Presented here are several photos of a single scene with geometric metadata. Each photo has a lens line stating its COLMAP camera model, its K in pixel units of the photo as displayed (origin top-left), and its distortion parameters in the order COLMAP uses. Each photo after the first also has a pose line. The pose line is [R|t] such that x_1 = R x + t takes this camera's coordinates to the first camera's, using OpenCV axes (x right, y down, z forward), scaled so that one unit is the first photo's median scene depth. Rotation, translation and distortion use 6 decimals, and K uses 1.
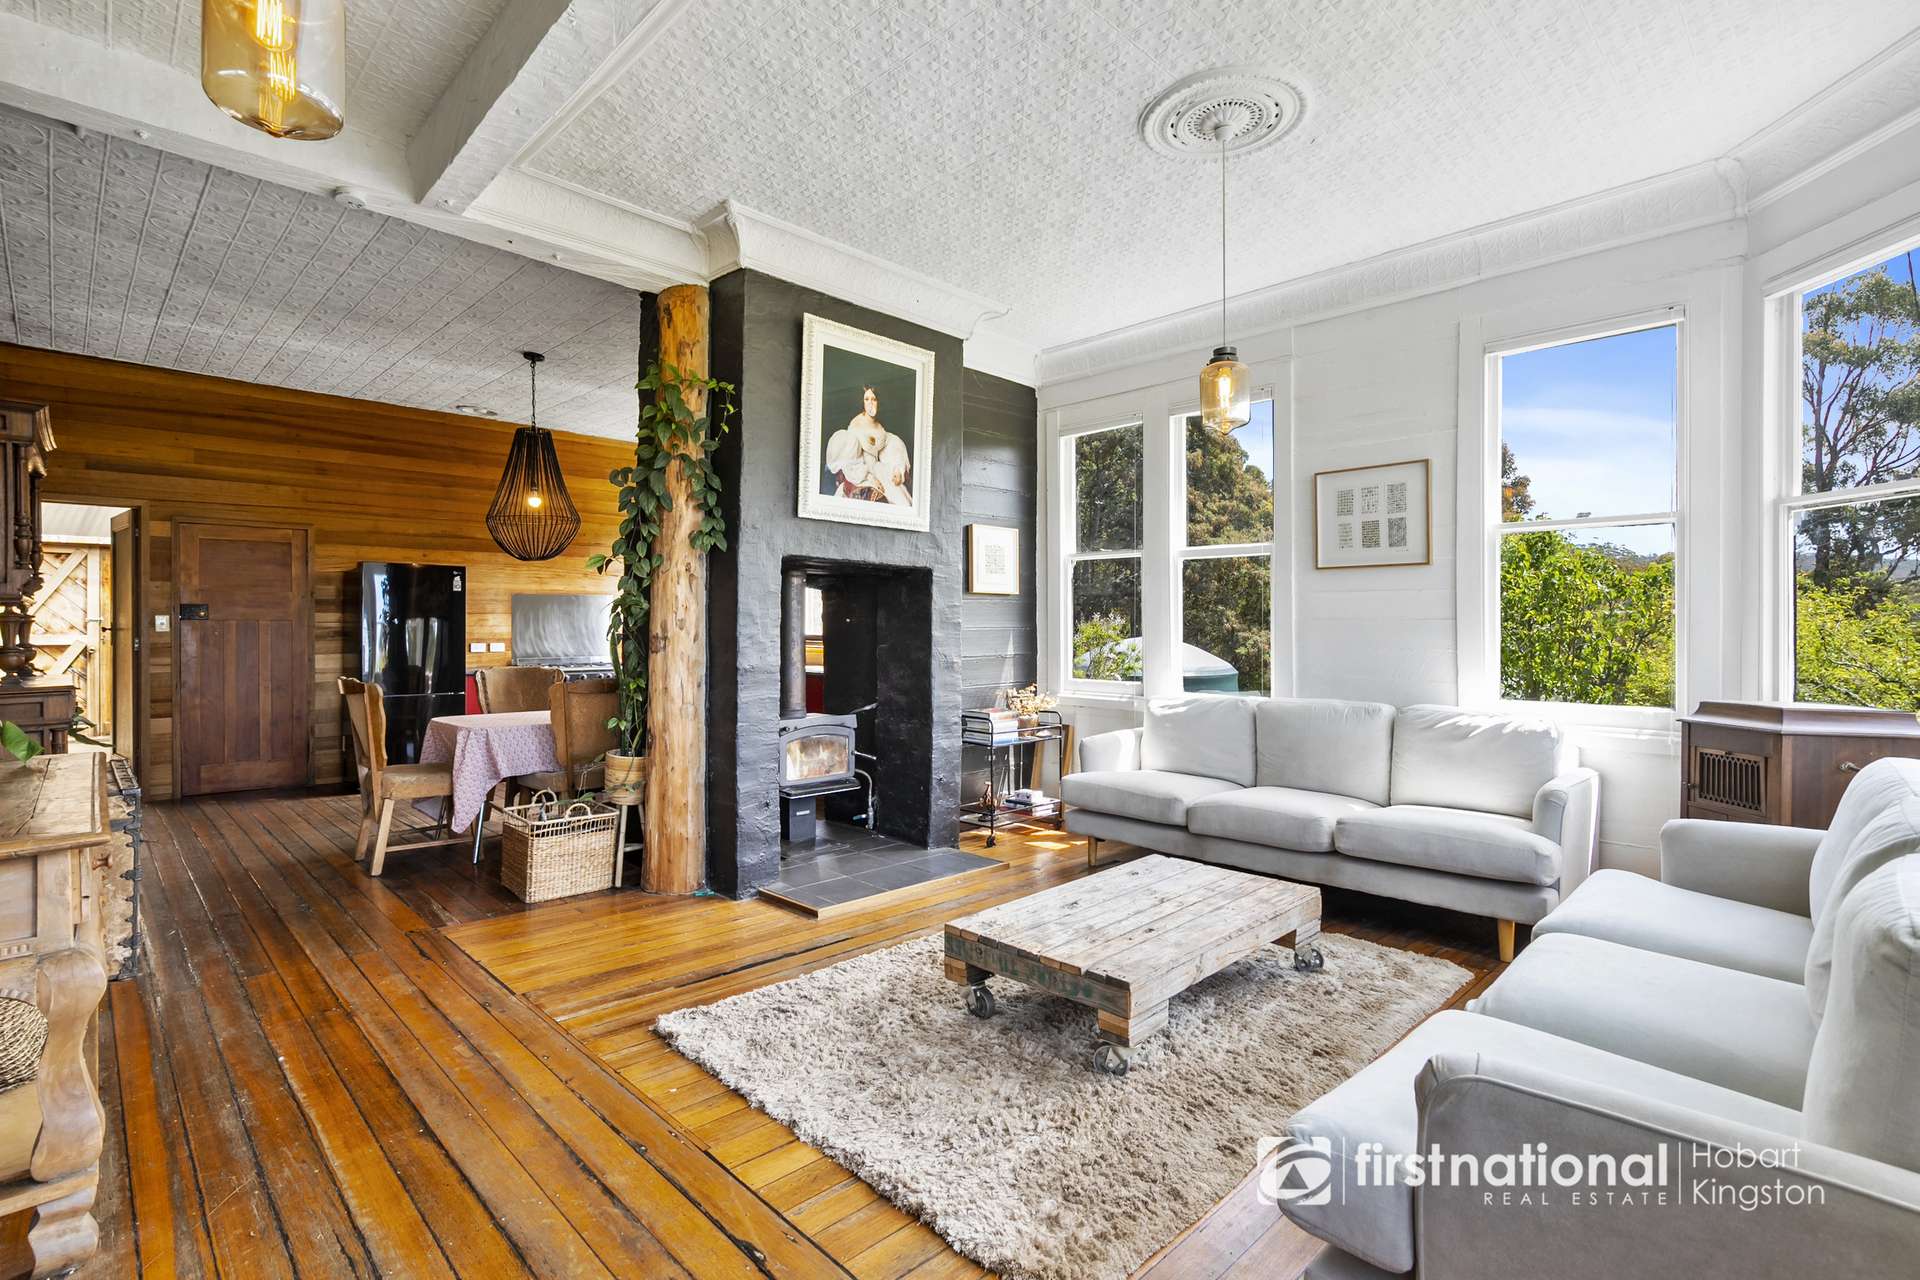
lens RADIAL K [[902.6, 0, 958.2], [0, 902.6, 637.4], [0, 0, 1]] dist [0.000222, -0.000074]
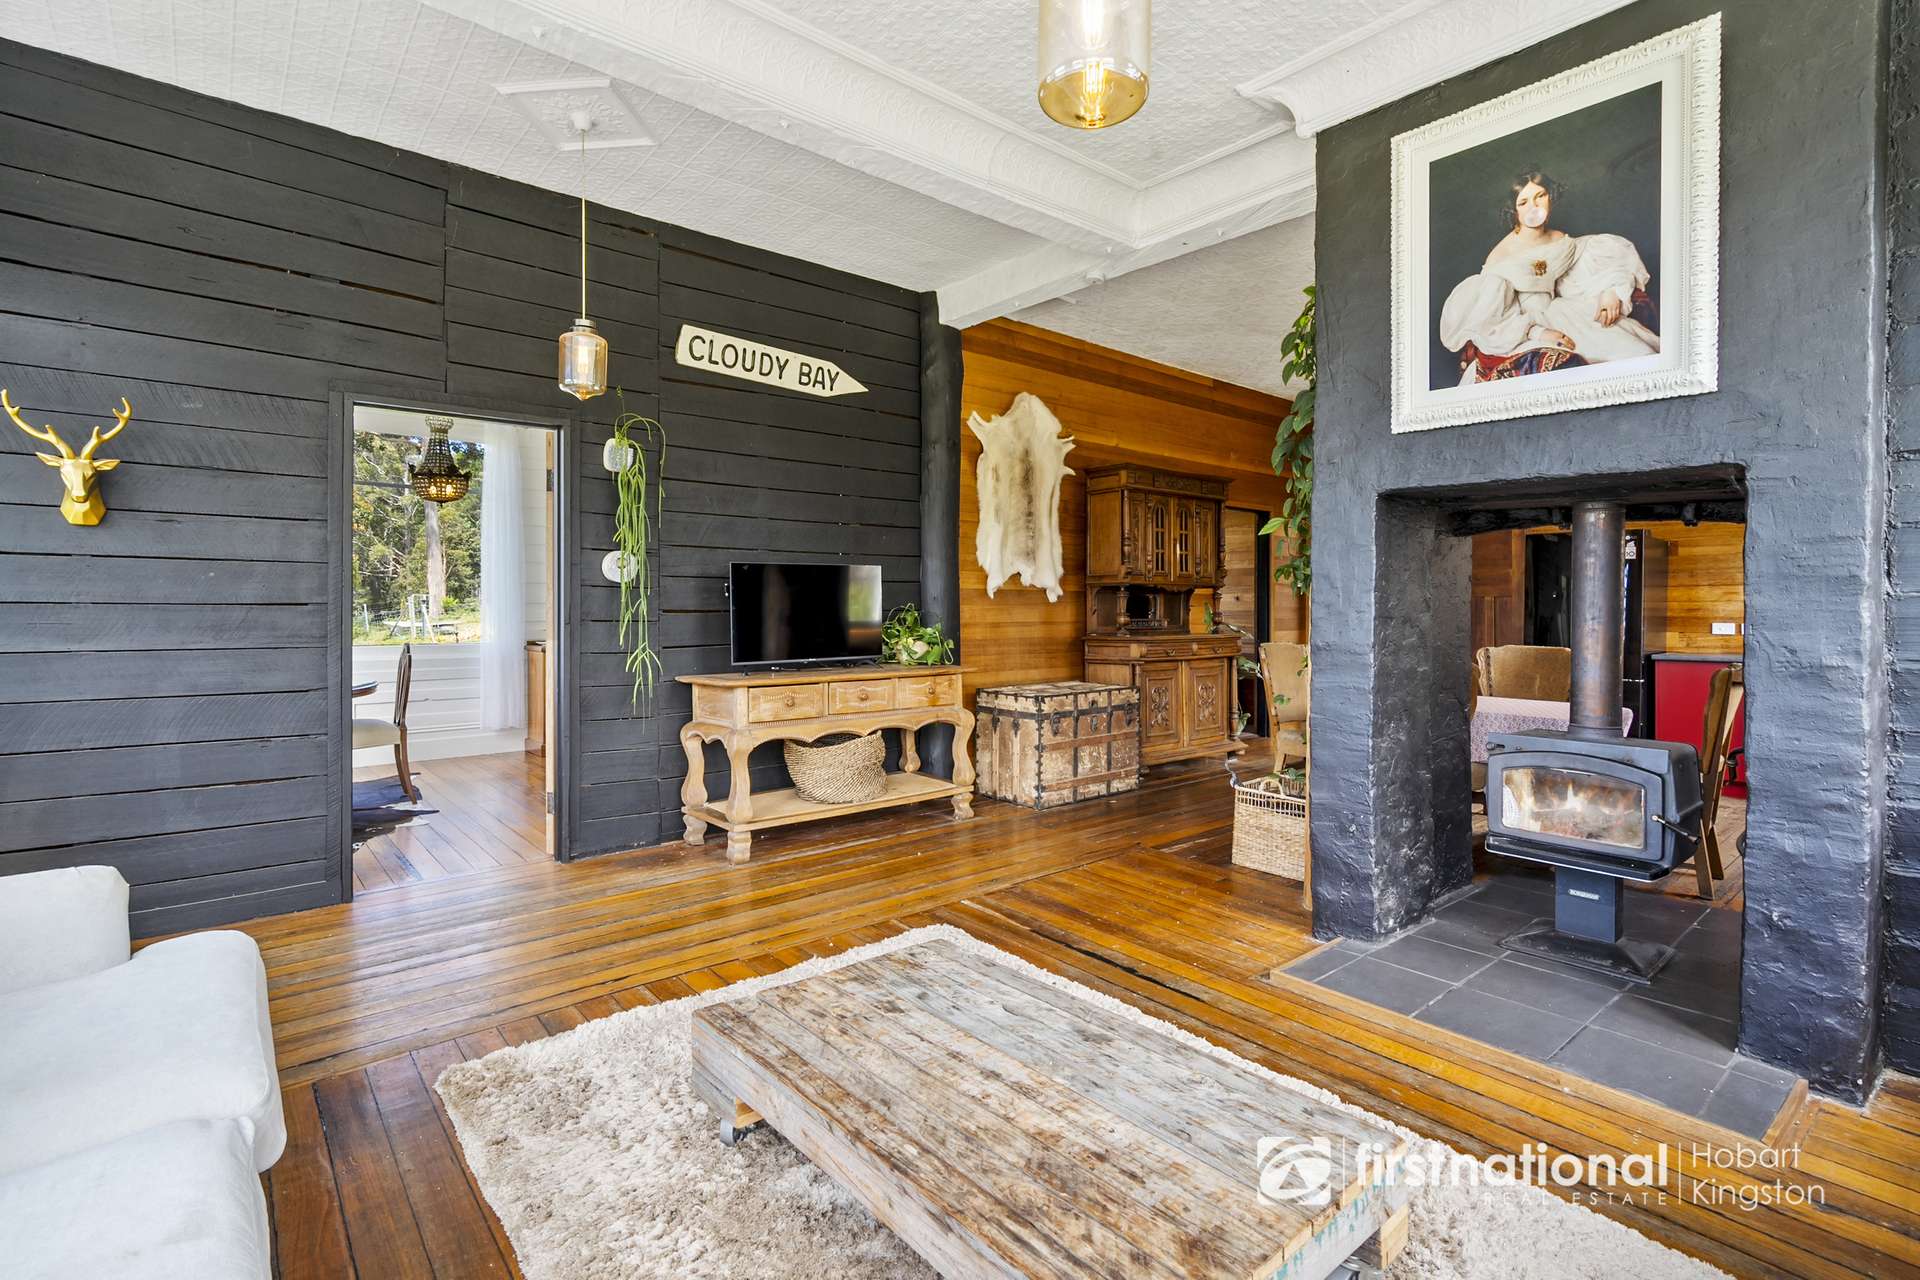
lens RADIAL K [[902.6, 0, 959.7], [0, 902.6, 625.1], [0, 0, 1]] dist [0.000222, -0.000074]
pose [[-0.075546, 0.017397, -0.996991, 0.621313], [-0.014921, 0.999716, 0.018575, 0.007258], [0.997031, 0.016279, -0.075265, 0.818400]]
